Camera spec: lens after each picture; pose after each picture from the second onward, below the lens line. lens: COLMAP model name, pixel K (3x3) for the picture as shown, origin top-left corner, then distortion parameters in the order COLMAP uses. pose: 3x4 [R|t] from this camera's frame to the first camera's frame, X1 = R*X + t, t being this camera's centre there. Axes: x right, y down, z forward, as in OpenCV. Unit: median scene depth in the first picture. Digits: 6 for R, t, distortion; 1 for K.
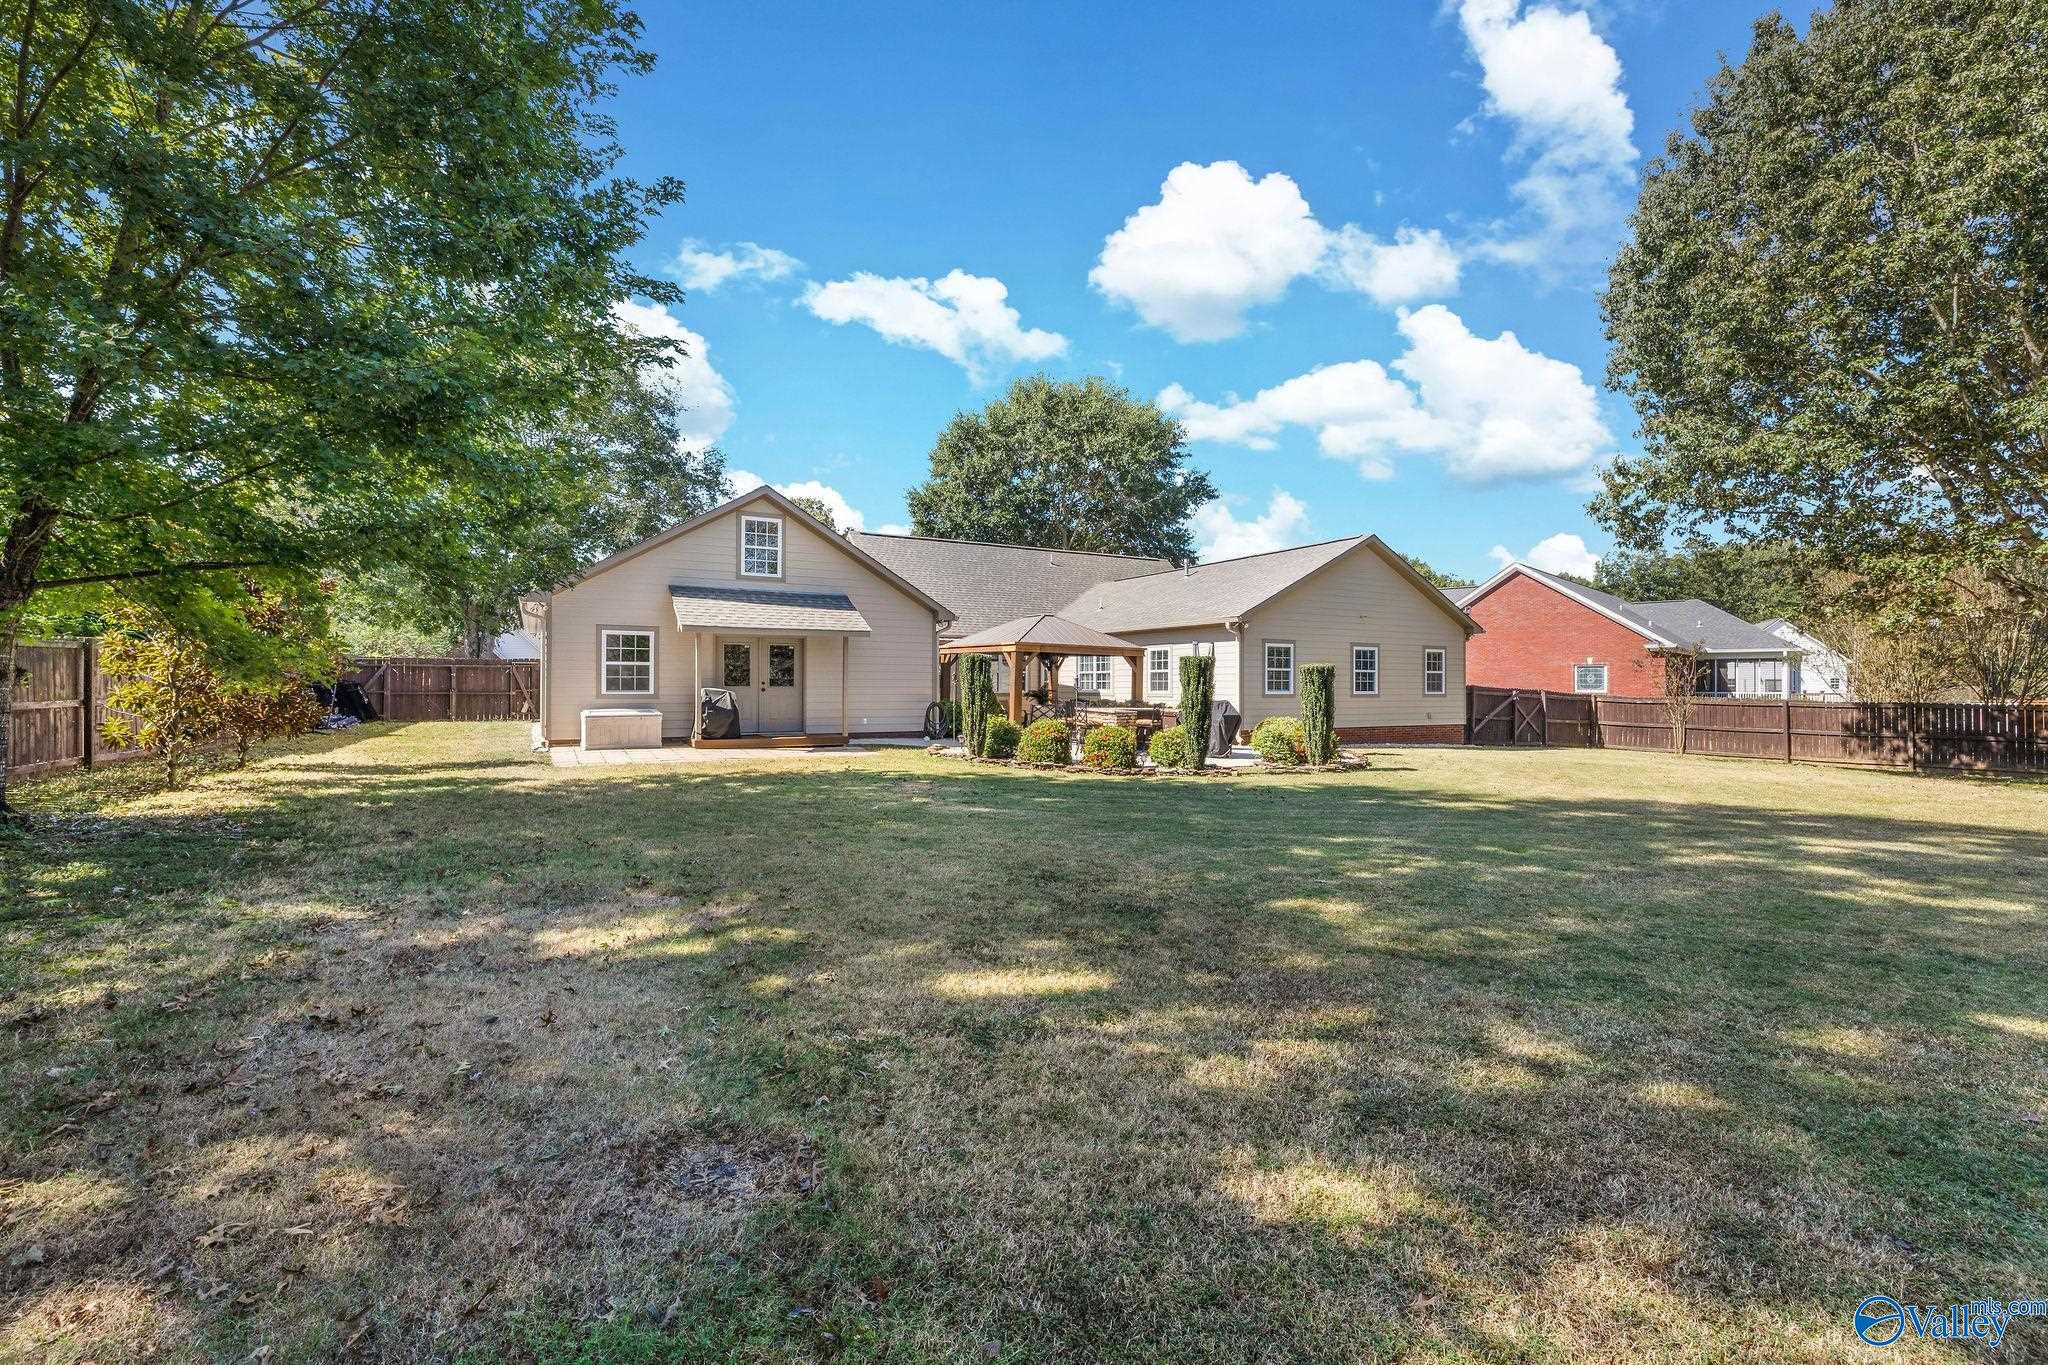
lens RADIAL K [[869.3, 0, 1024.0], [0, 869.3, 682.5], [0, 0, 1]] dist [0.001903, 0.000279]
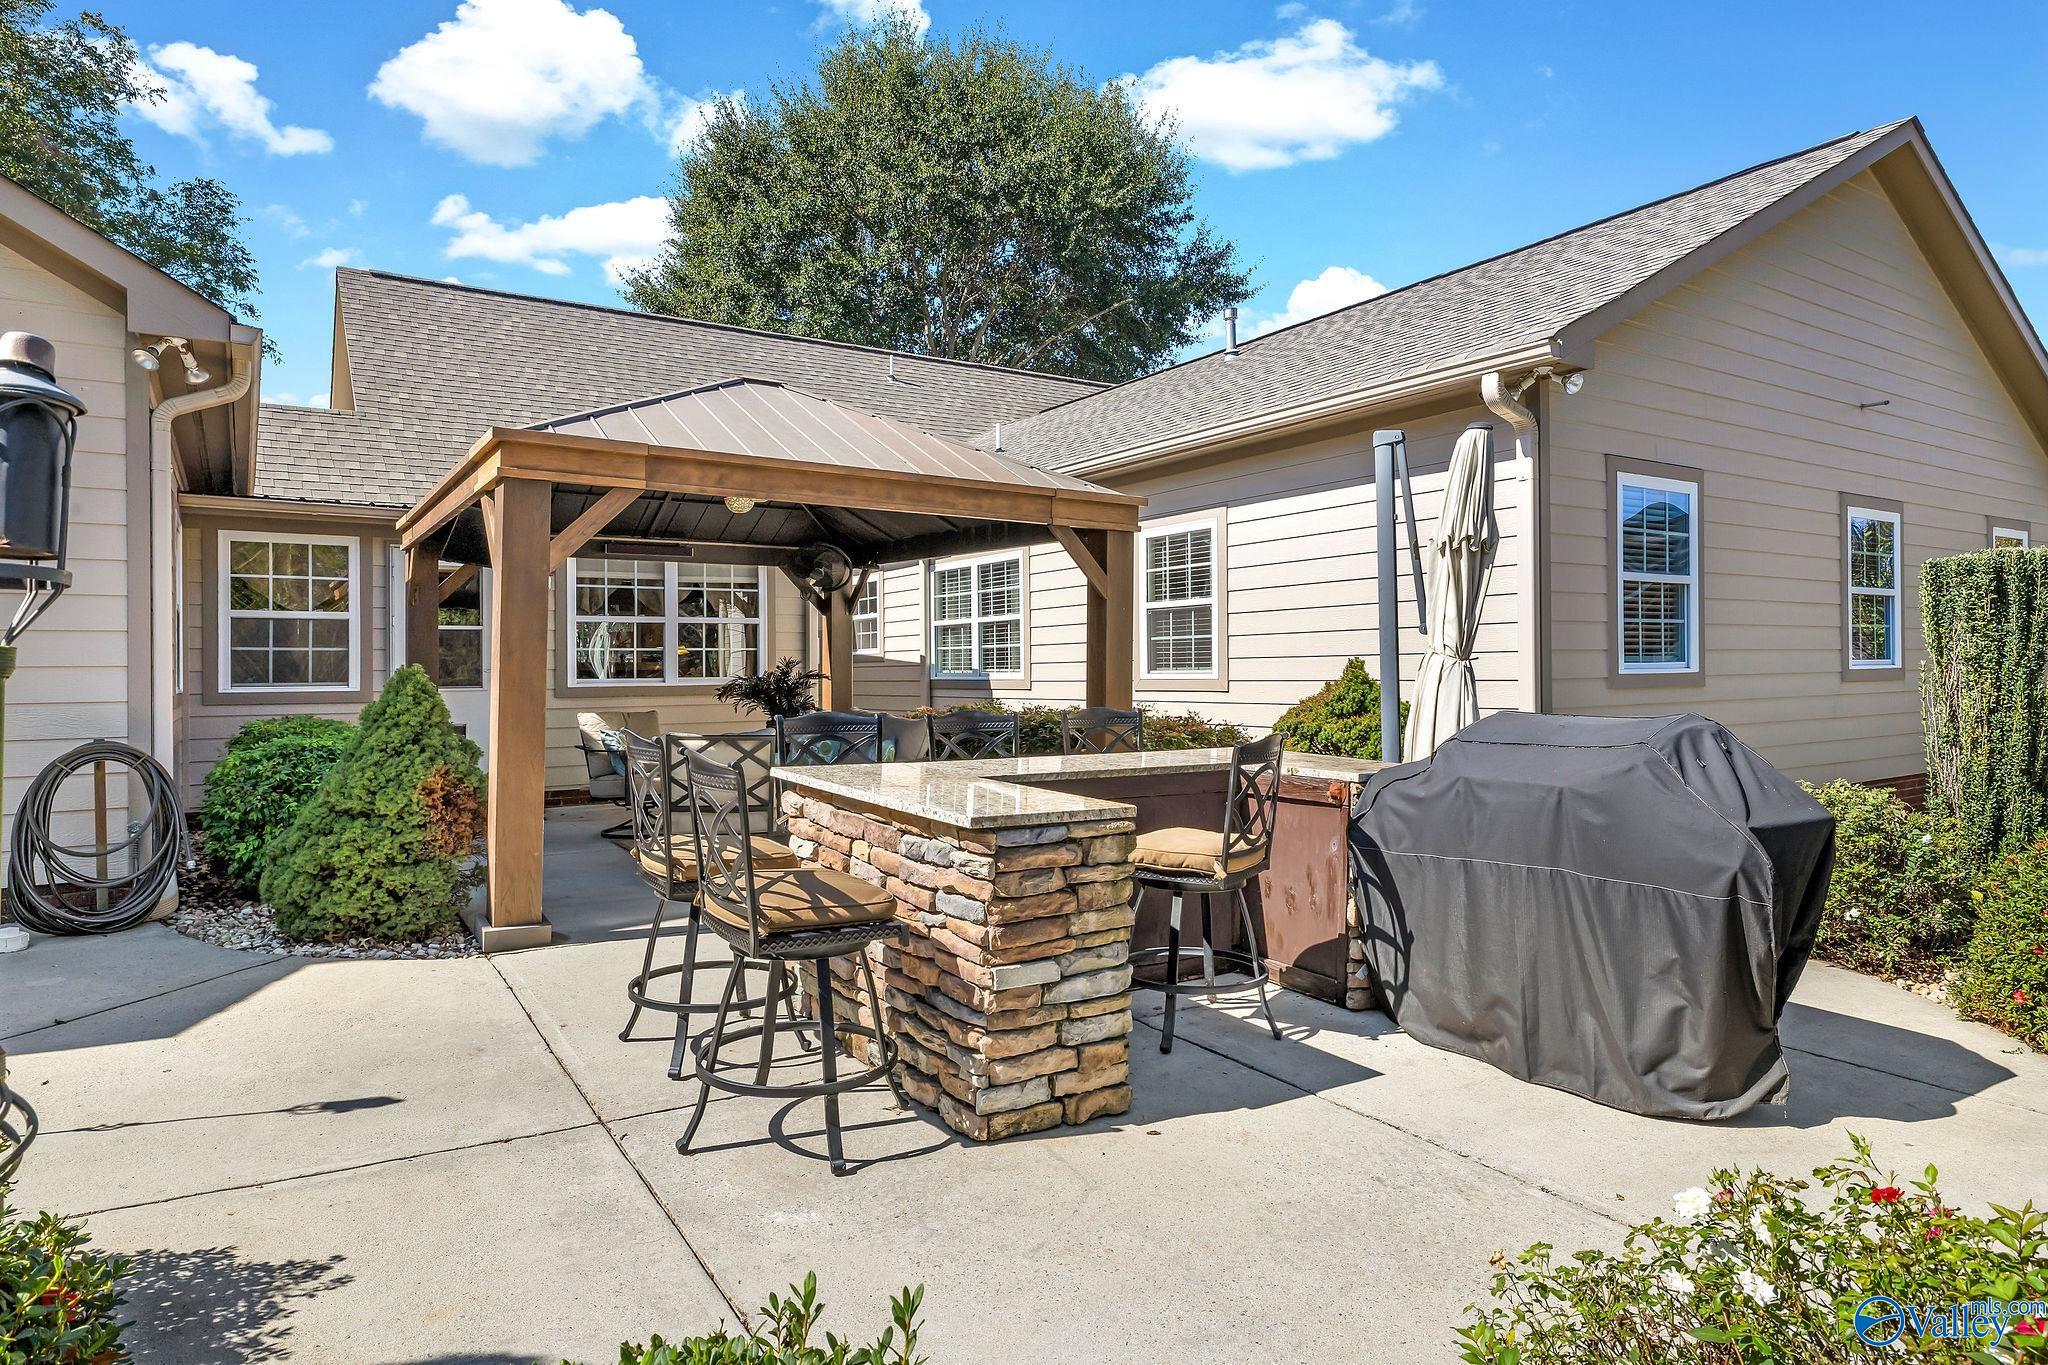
lens RADIAL K [[1178.4, 0, 1024.0], [0, 1178.4, 682.5], [0, 0, 1]] dist [-0.000384, -0.000552]
pose [[0.997101, -0.015229, 0.074546, 0.066411], [0.014447, 0.999835, 0.011024, 0.007699], [-0.074701, -0.009915, 0.997157, 0.549296]]
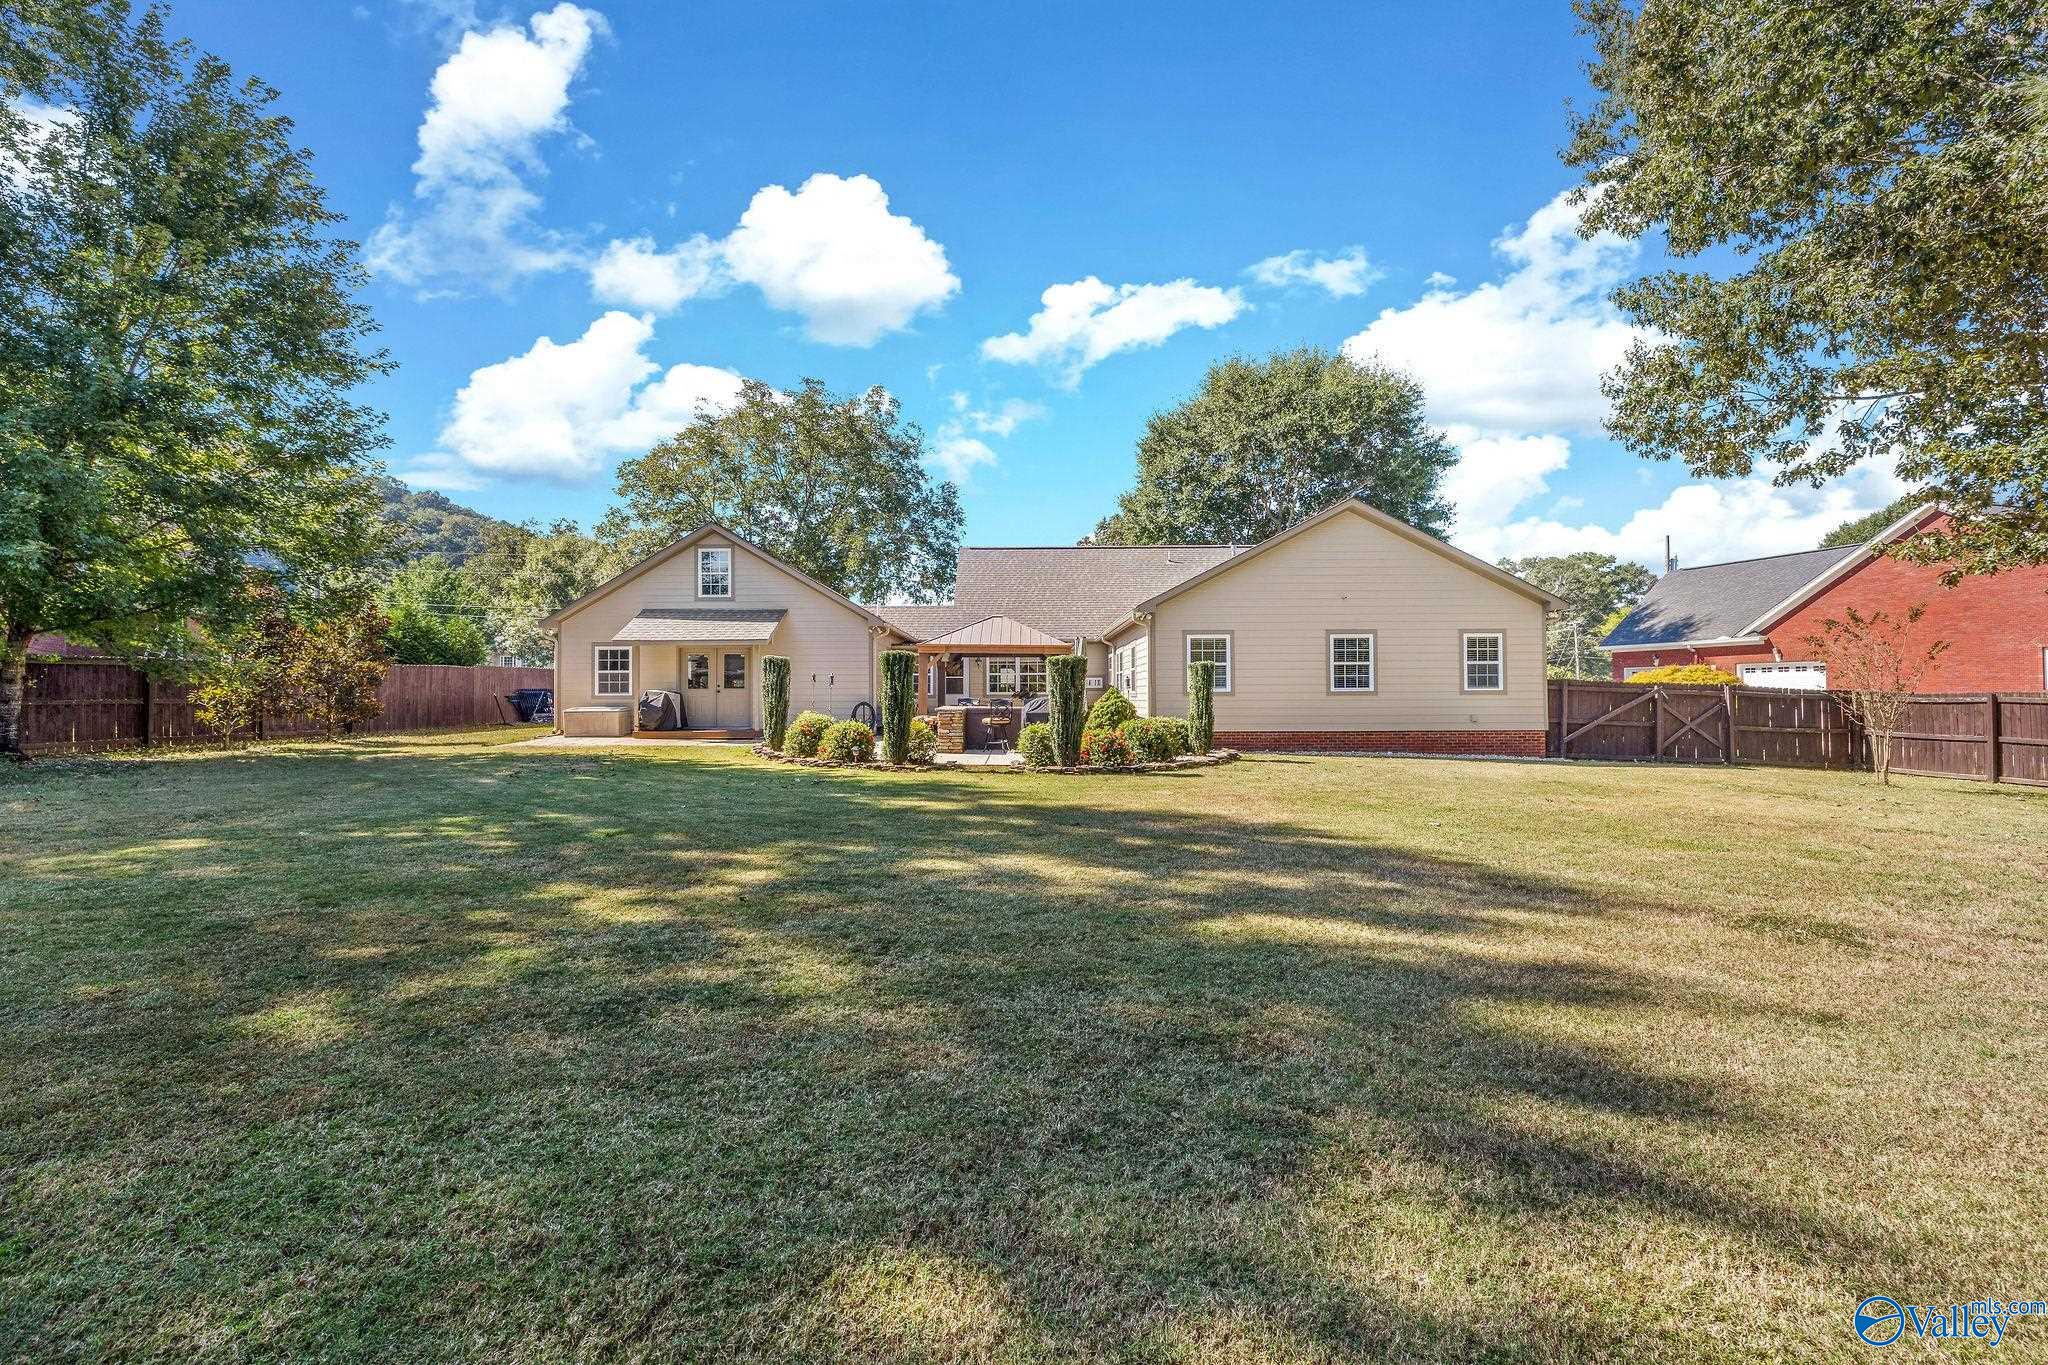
lens RADIAL K [[869.3, 0, 1024.0], [0, 869.3, 682.5], [0, 0, 1]] dist [0.001903, 0.000279]
pose [[0.875471, -0.013700, -0.483076, 0.458817], [0.010442, 0.999901, -0.009433, 0.008169], [0.483158, 0.003214, 0.875528, 0.106669]]
